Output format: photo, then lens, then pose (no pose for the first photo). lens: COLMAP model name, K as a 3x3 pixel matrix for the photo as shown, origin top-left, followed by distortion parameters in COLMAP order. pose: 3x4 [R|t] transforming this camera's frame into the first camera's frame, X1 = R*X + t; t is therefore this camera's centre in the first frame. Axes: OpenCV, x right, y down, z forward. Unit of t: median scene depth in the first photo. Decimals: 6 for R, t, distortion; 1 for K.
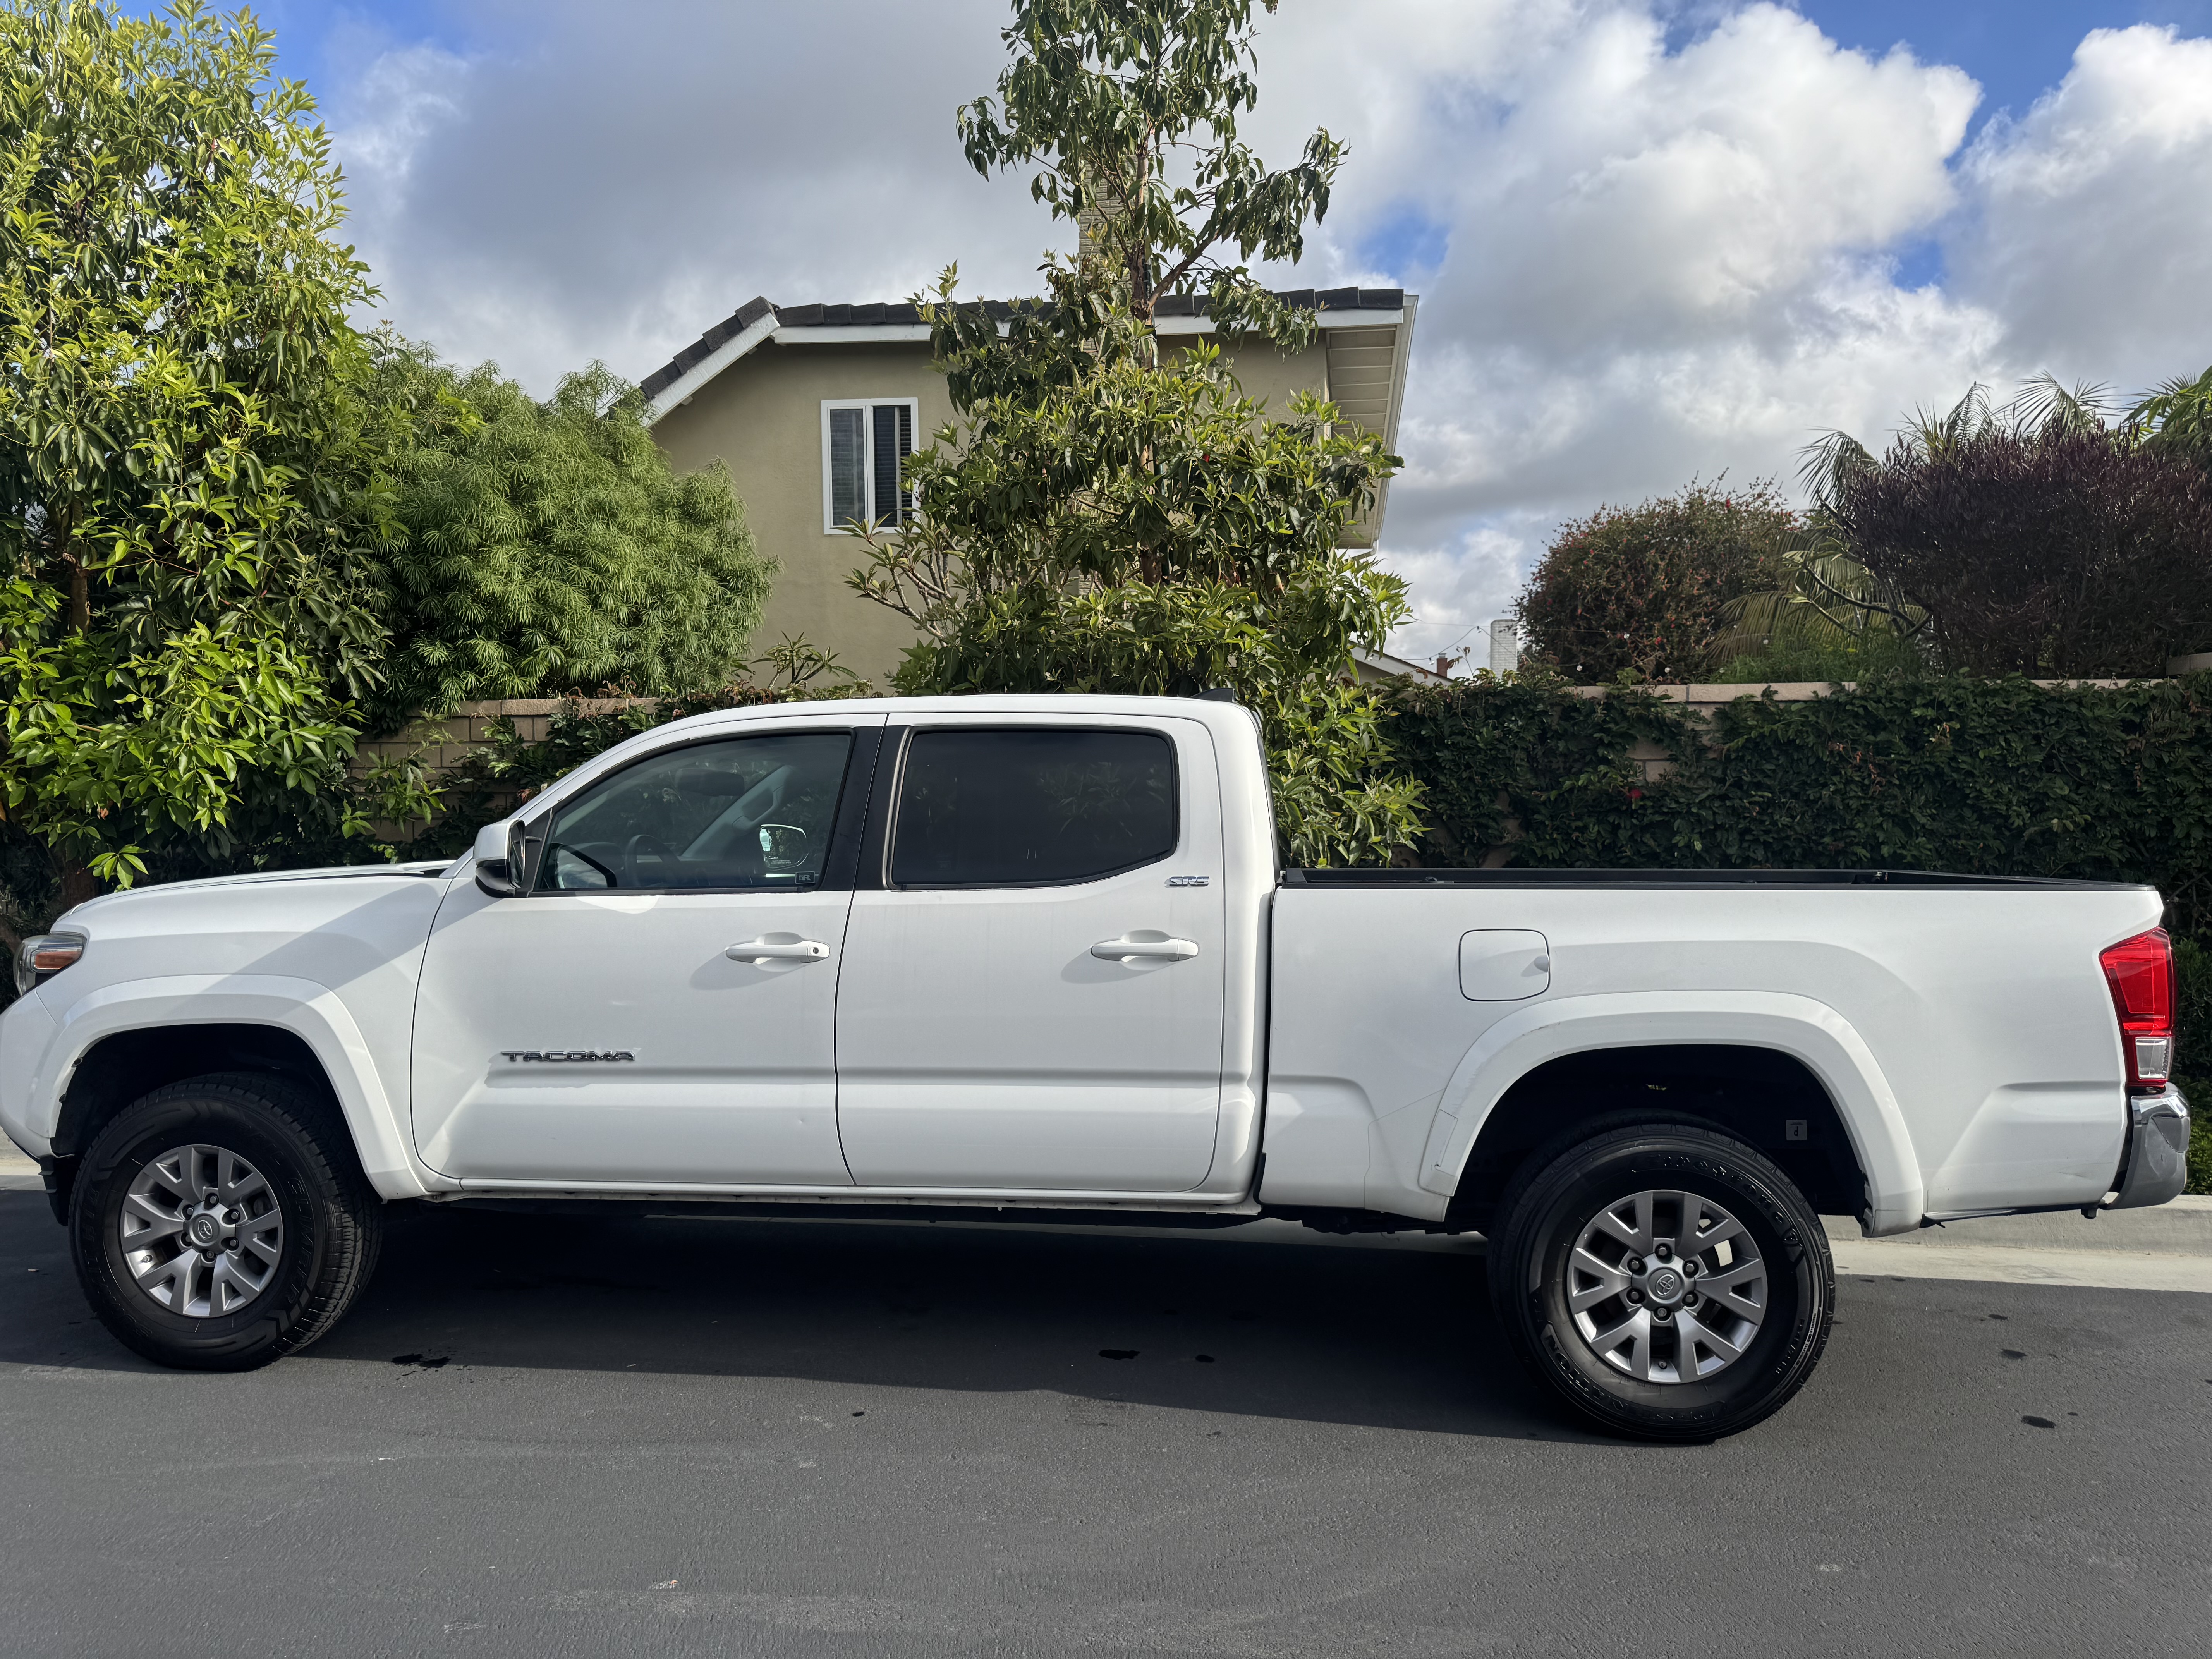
lens RADIAL K [[1582.9, 0, 1140.0], [0, 1582.9, 870.4], [0, 0, 1]] dist [0.030419, -0.032554]
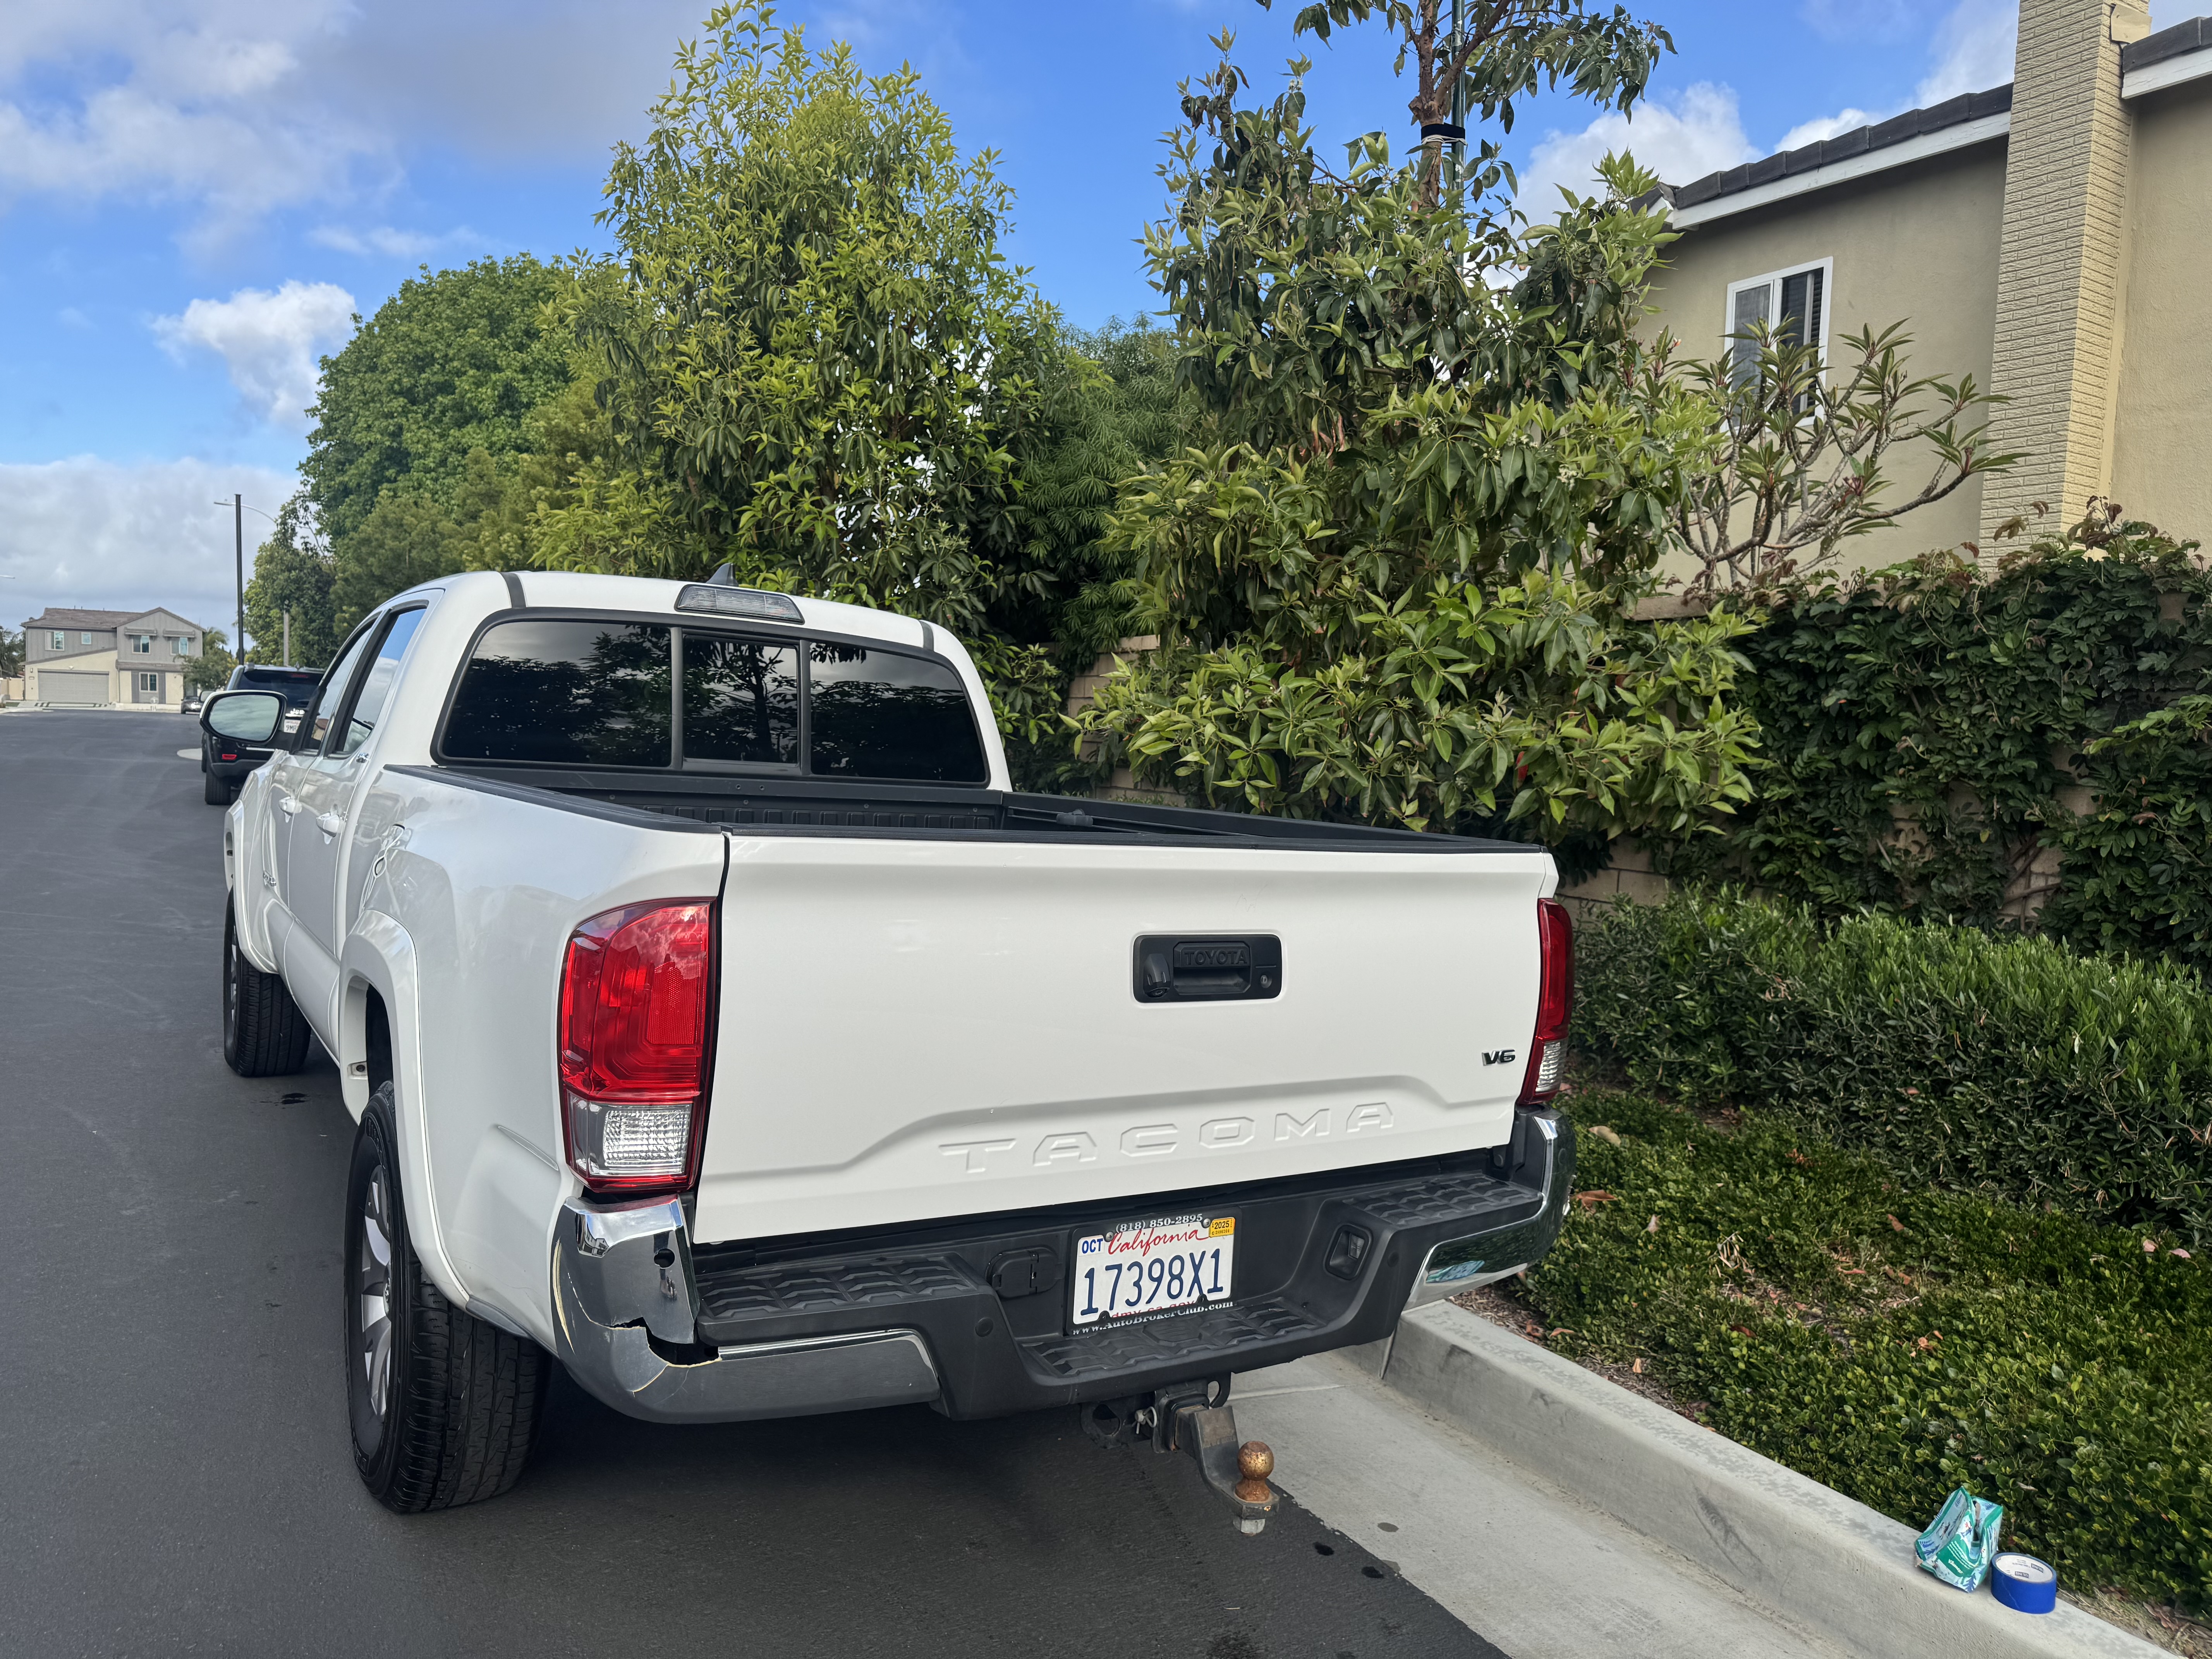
lens RADIAL K [[1582.9, 0, 1094.4], [0, 1582.9, 899.5], [0, 0, 1]] dist [0.030419, -0.032554]
pose [[0.609170, 0.105768, -0.785955, 0.493605], [-0.077751, 0.994257, 0.073537, -0.005350], [0.789219, 0.016312, 0.613896, 0.346356]]
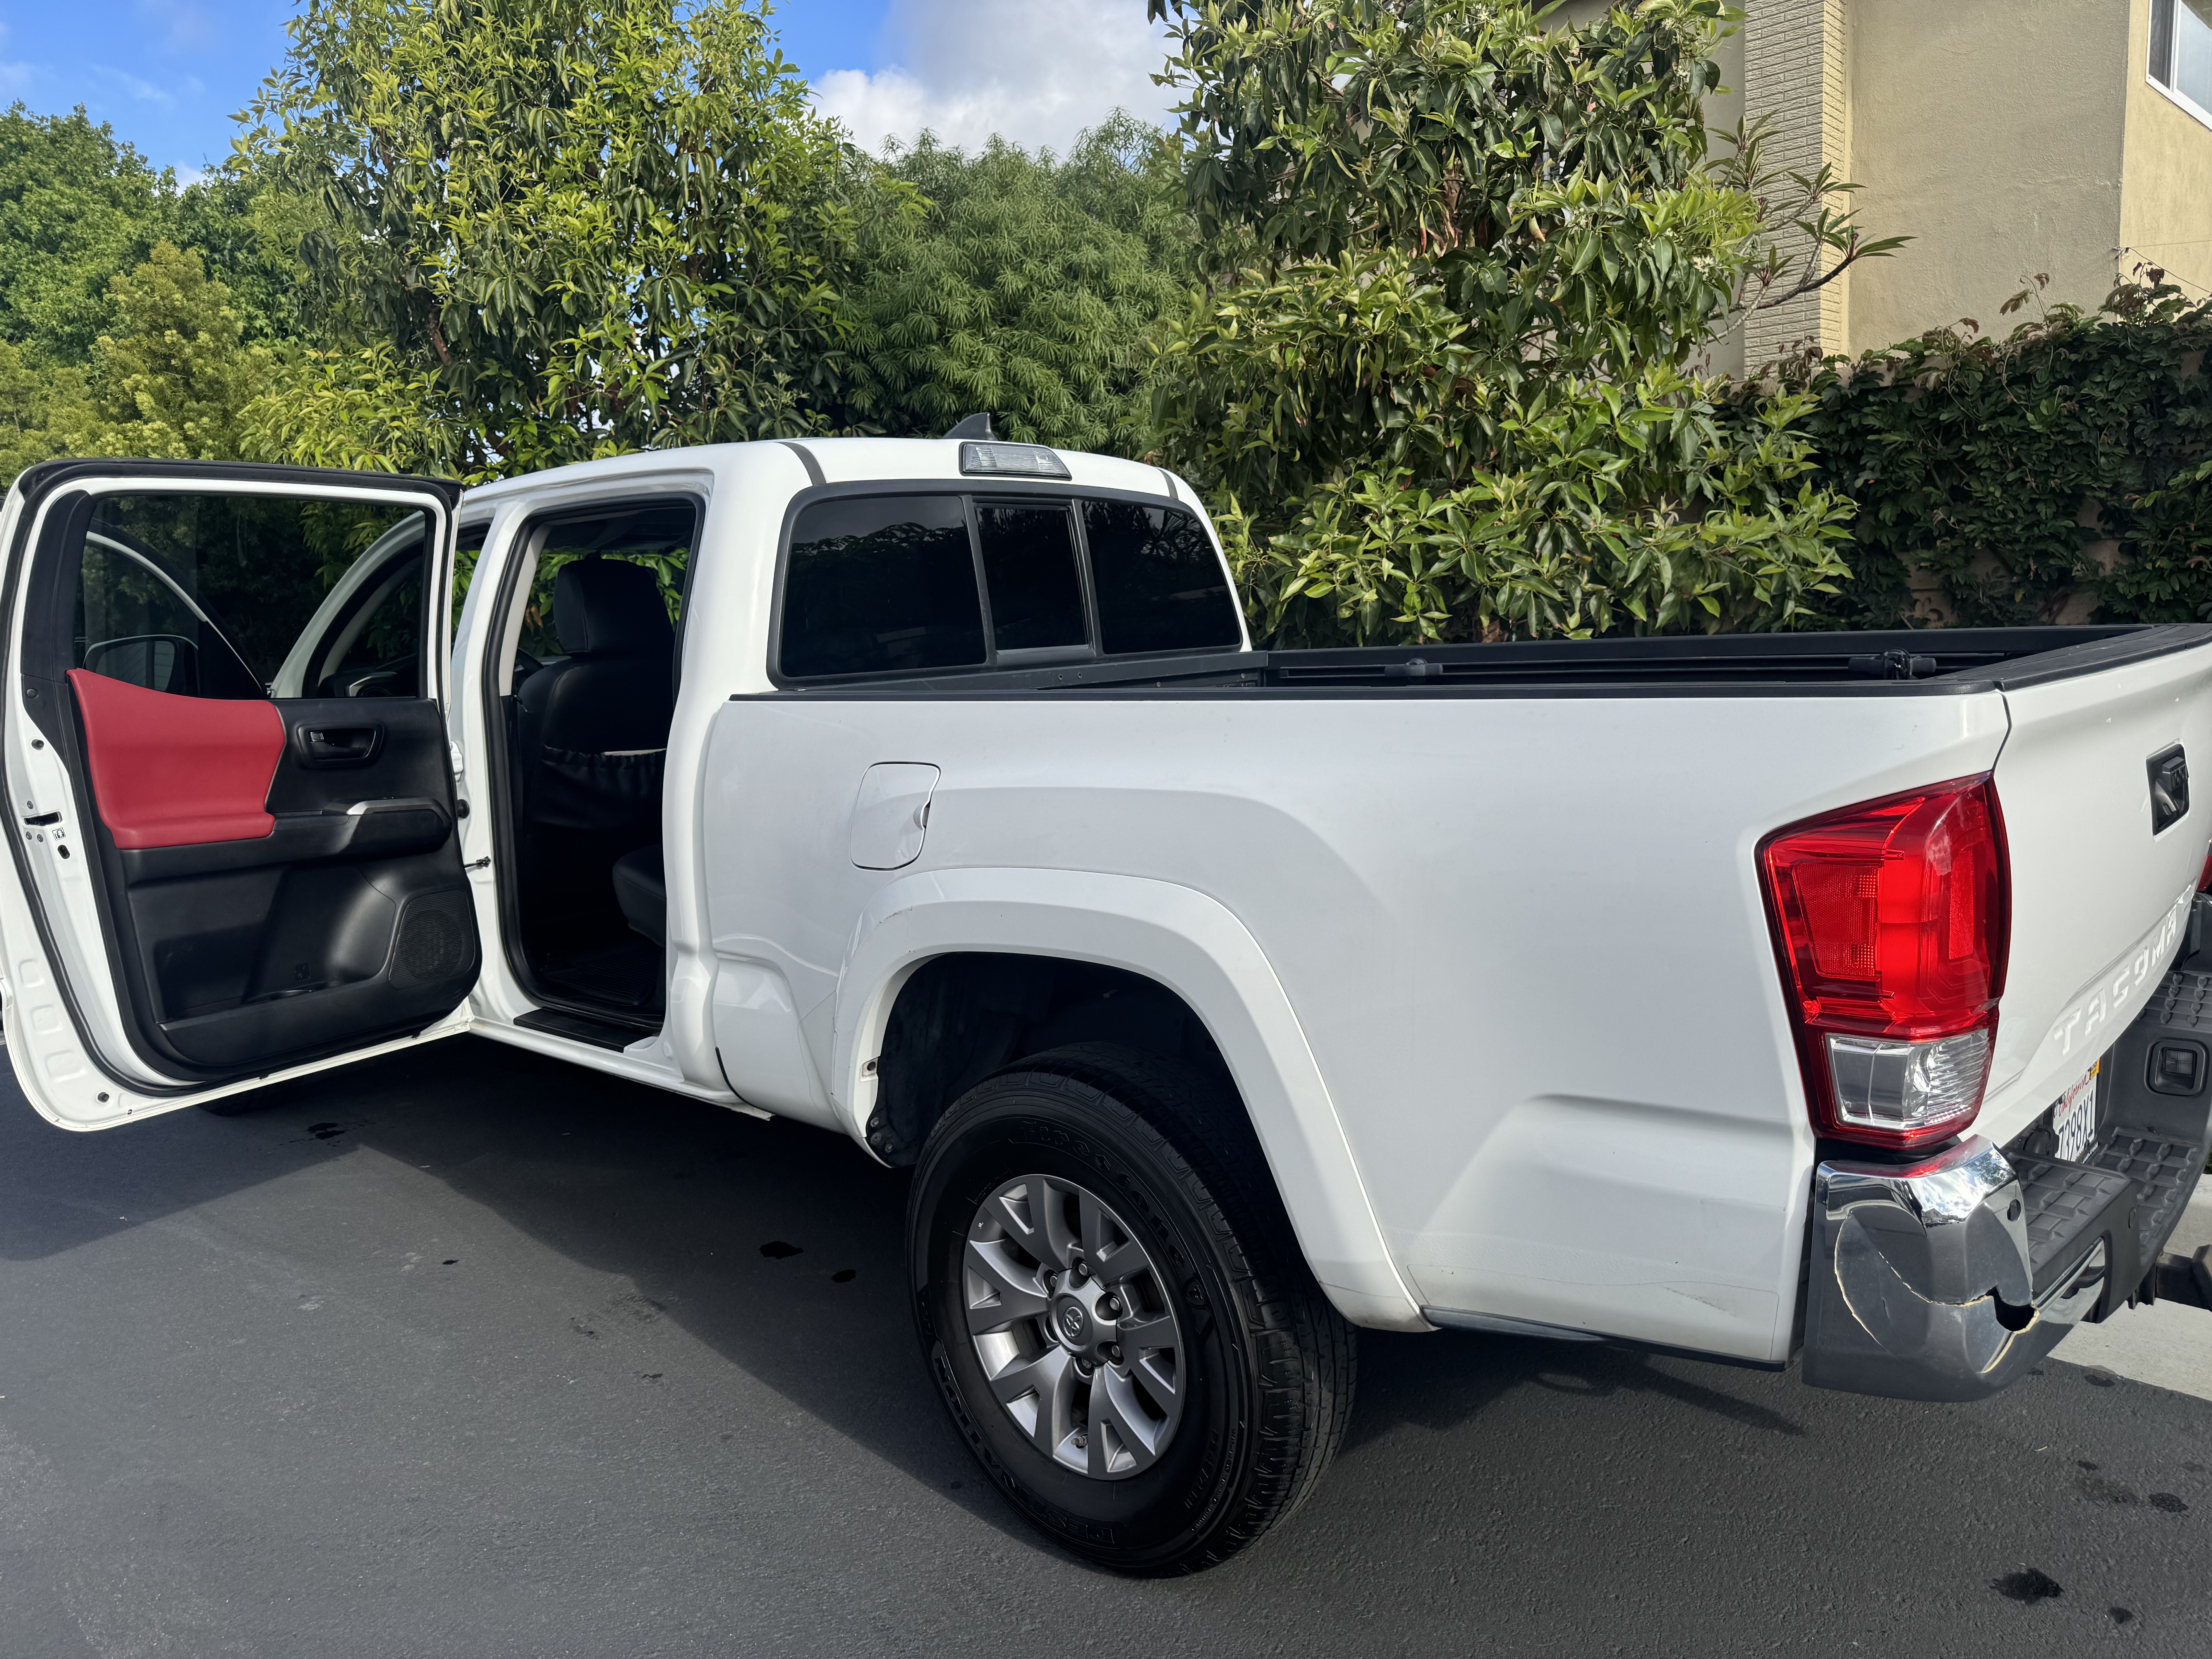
lens RADIAL K [[1582.9, 0, 1103.1], [0, 1582.9, 880.5], [0, 0, 1]] dist [0.030419, -0.032554]
pose [[0.806650, 0.059200, -0.588057, 0.300713], [0.032438, 0.989037, 0.144063, -0.001927], [0.590138, -0.135284, 0.795886, 0.226400]]
